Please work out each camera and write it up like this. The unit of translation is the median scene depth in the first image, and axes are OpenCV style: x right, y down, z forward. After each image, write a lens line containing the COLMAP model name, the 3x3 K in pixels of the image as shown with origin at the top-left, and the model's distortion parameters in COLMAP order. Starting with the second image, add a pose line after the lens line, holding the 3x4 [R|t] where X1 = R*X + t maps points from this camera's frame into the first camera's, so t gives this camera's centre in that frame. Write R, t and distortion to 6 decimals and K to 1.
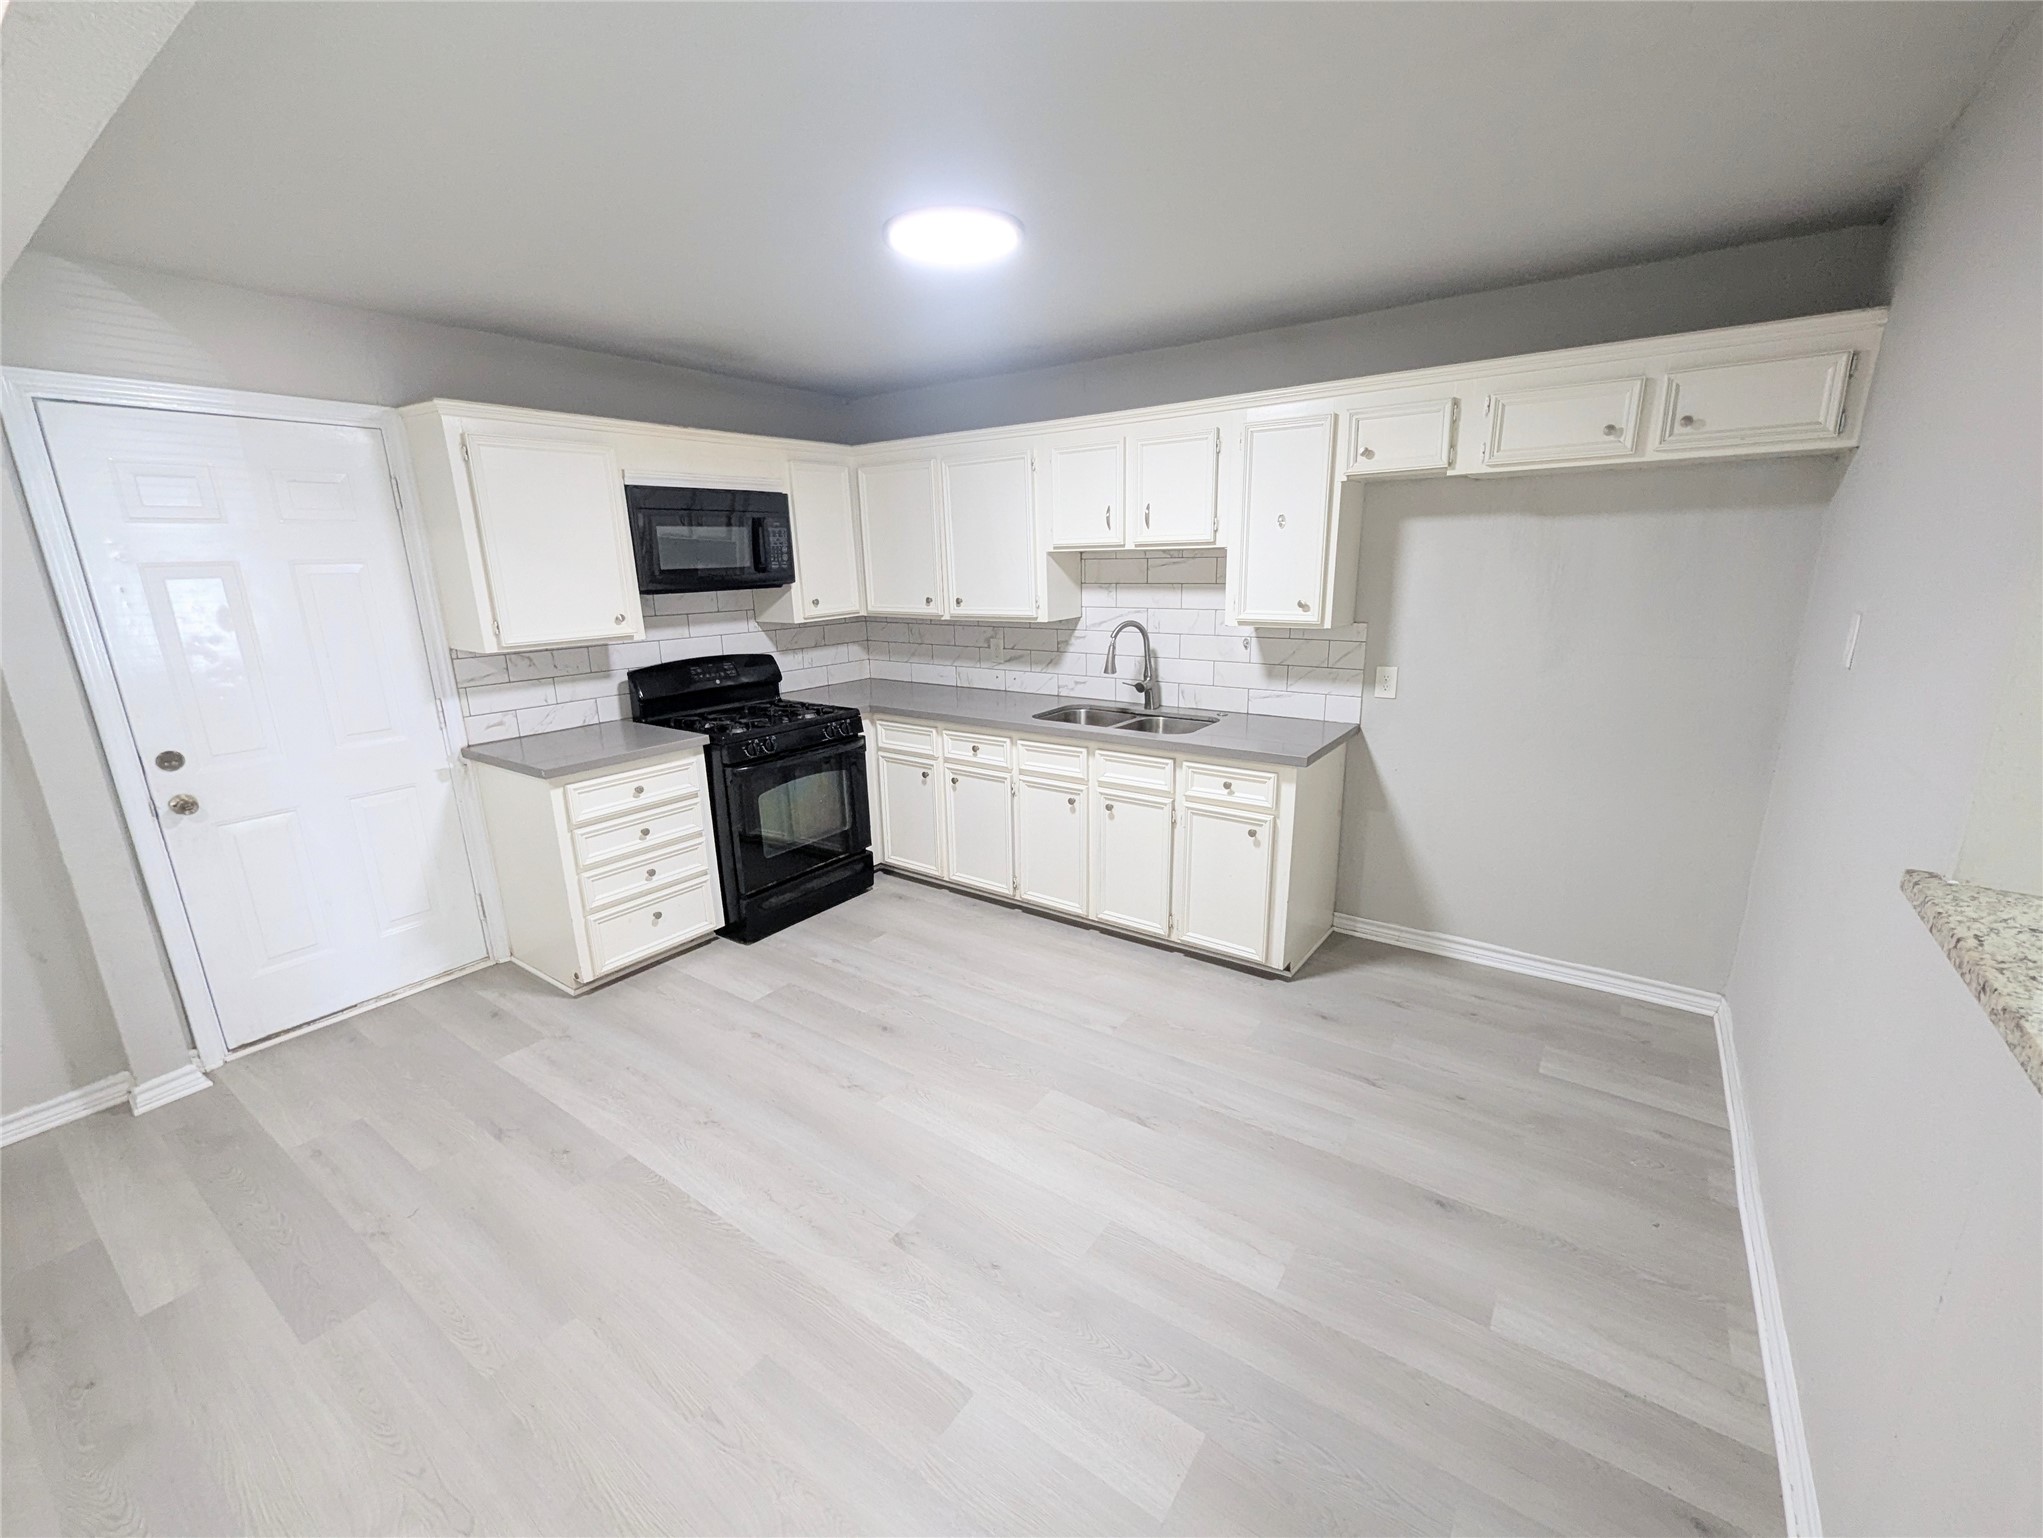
lens RADIAL K [[850.6, 0, 1023.6], [0, 850.6, 778.2], [0, 0, 1]] dist [0.001751, -0.000101]
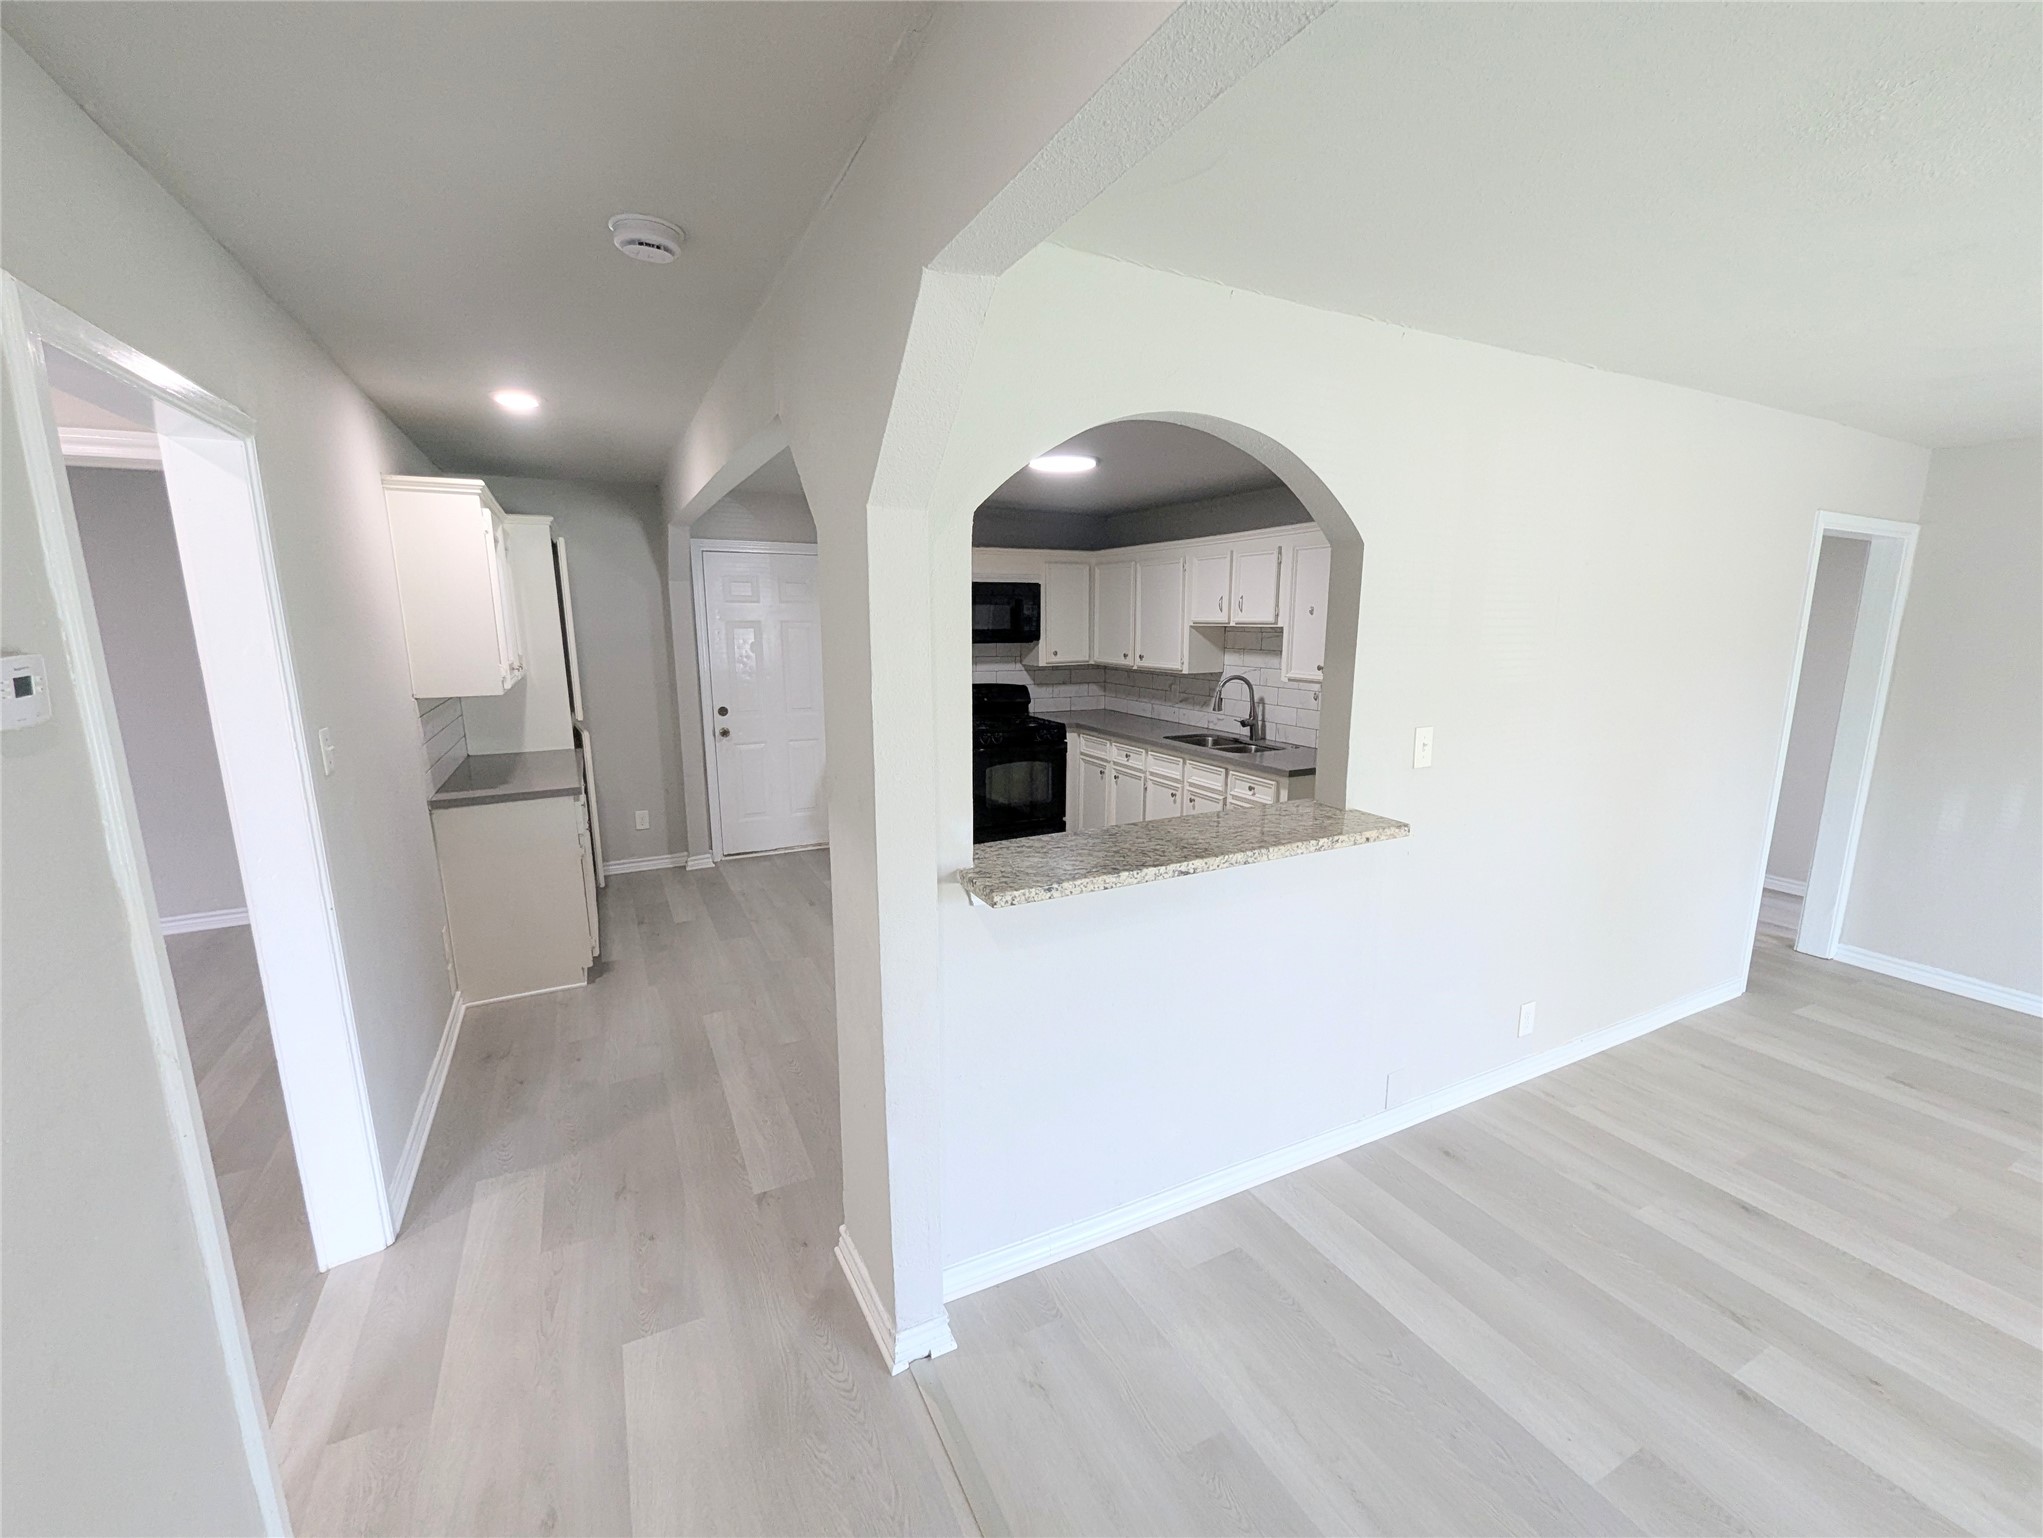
lens RADIAL K [[847.3, 0, 1027.0], [0, 847.3, 779.2], [0, 0, 1]] dist [0.000386, -0.000753]
pose [[0.886337, 0.110447, -0.449675, 0.490839], [-0.138871, 0.989837, -0.030605, 0.080703], [0.441725, 0.089573, 0.892668, -0.413028]]
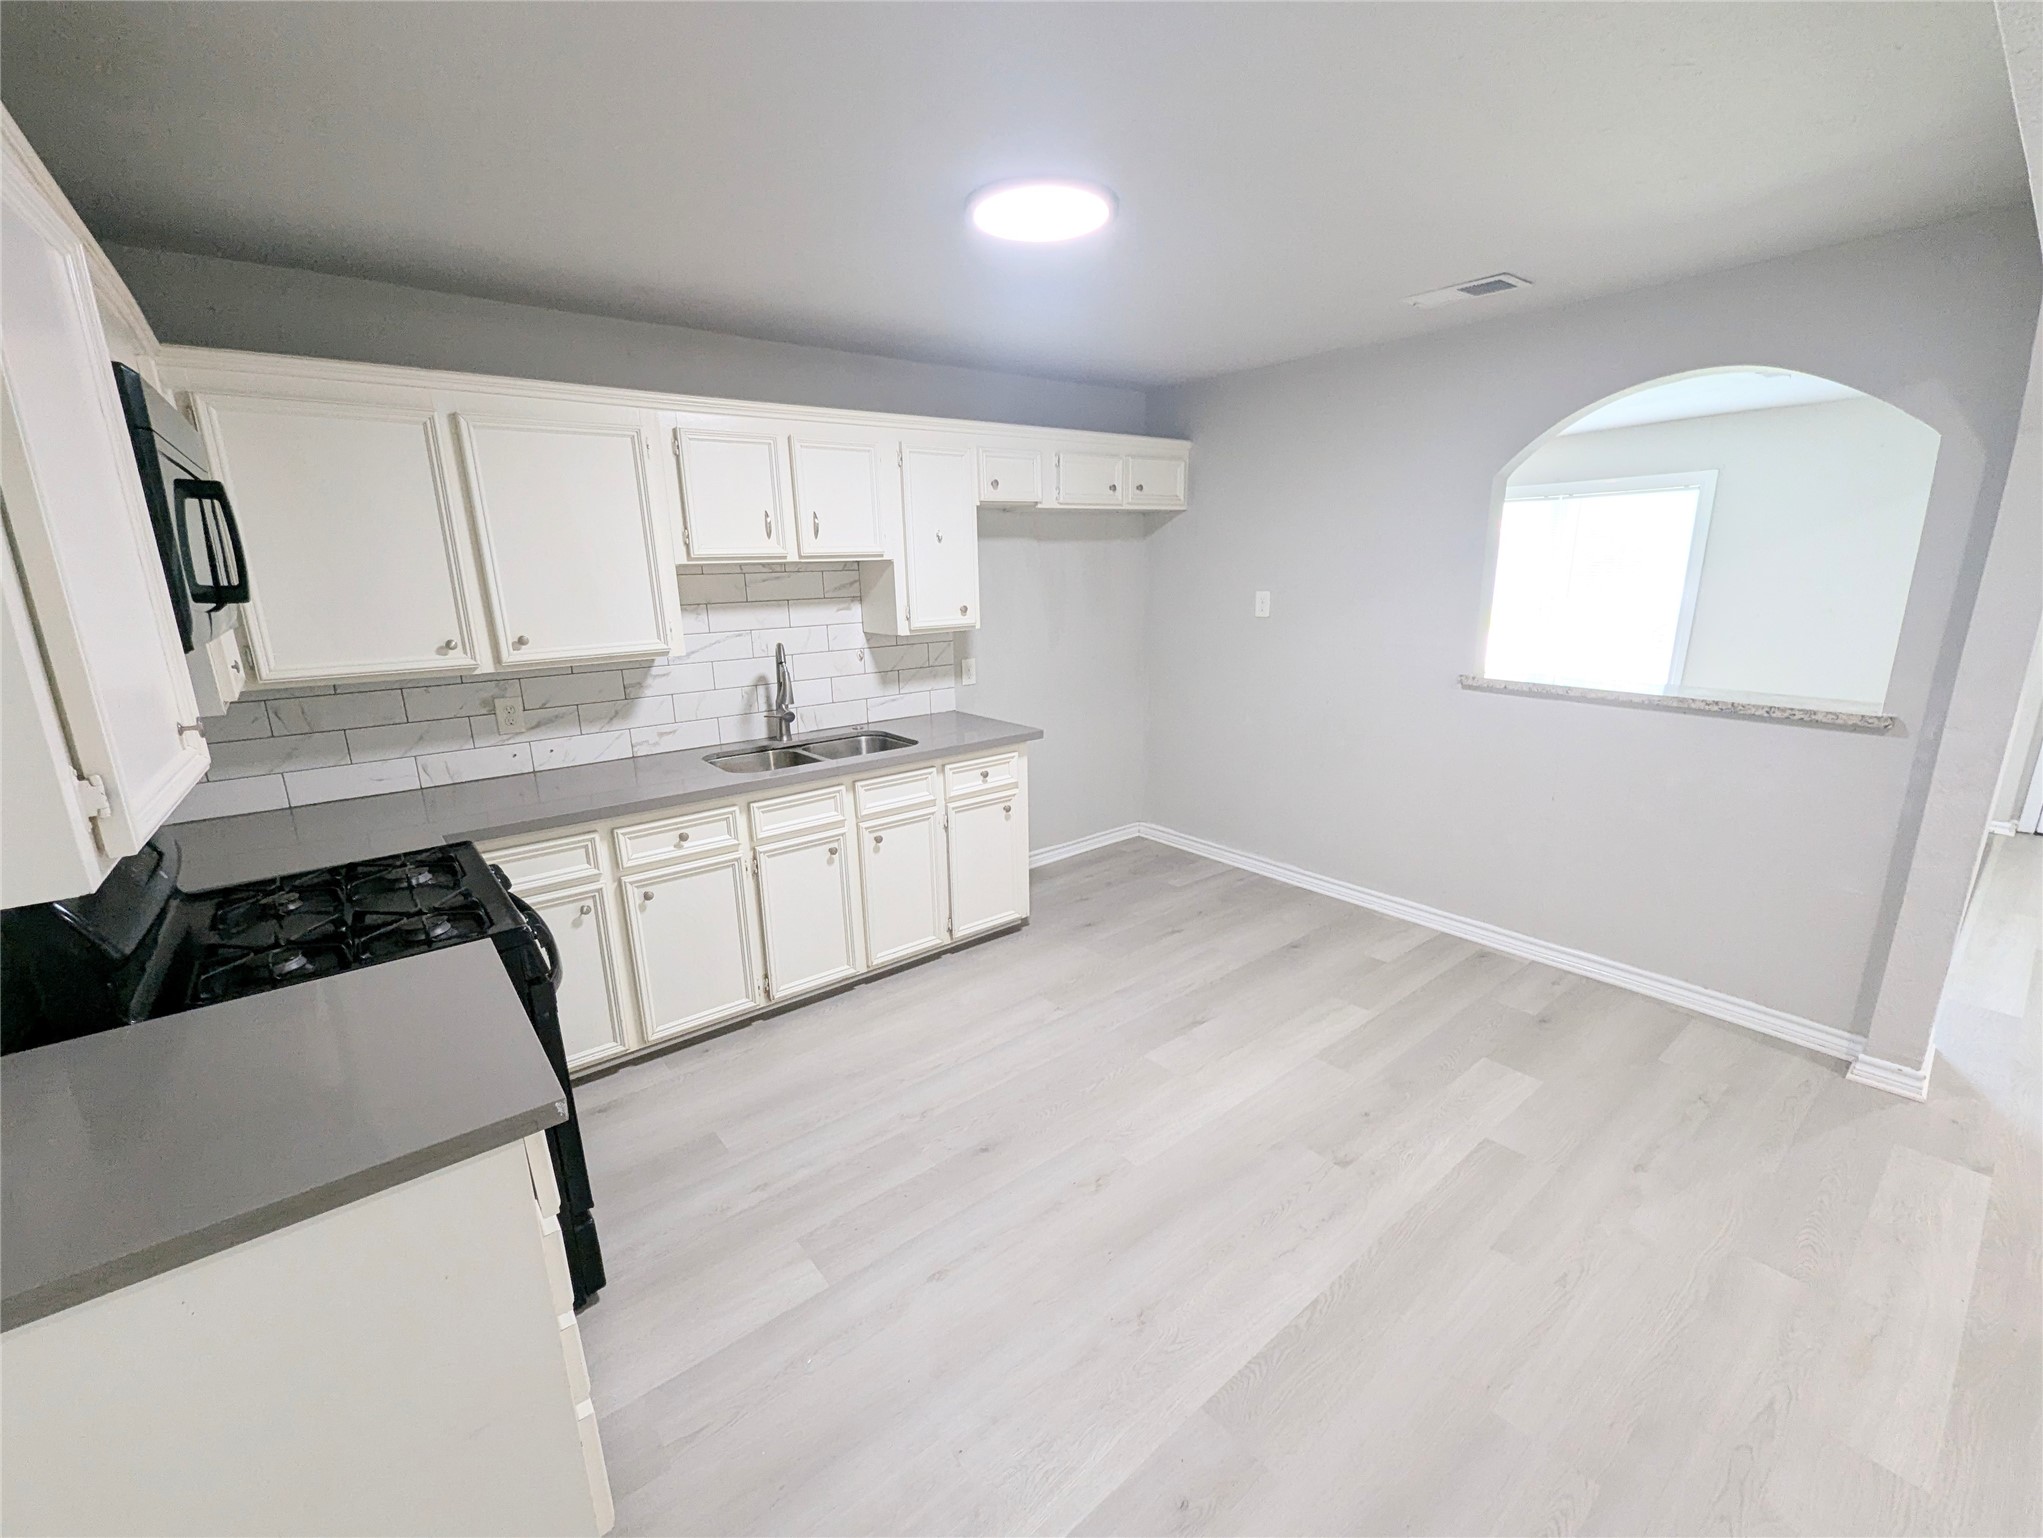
lens RADIAL K [[847.3, 0, 1027.0], [0, 847.3, 779.2], [0, 0, 1]] dist [0.000386, -0.000753]
pose [[0.271829, -0.225442, 0.935567, -0.685446], [0.260670, 0.953078, 0.153924, -0.124481], [-0.926369, 0.202033, 0.317840, 0.537821]]
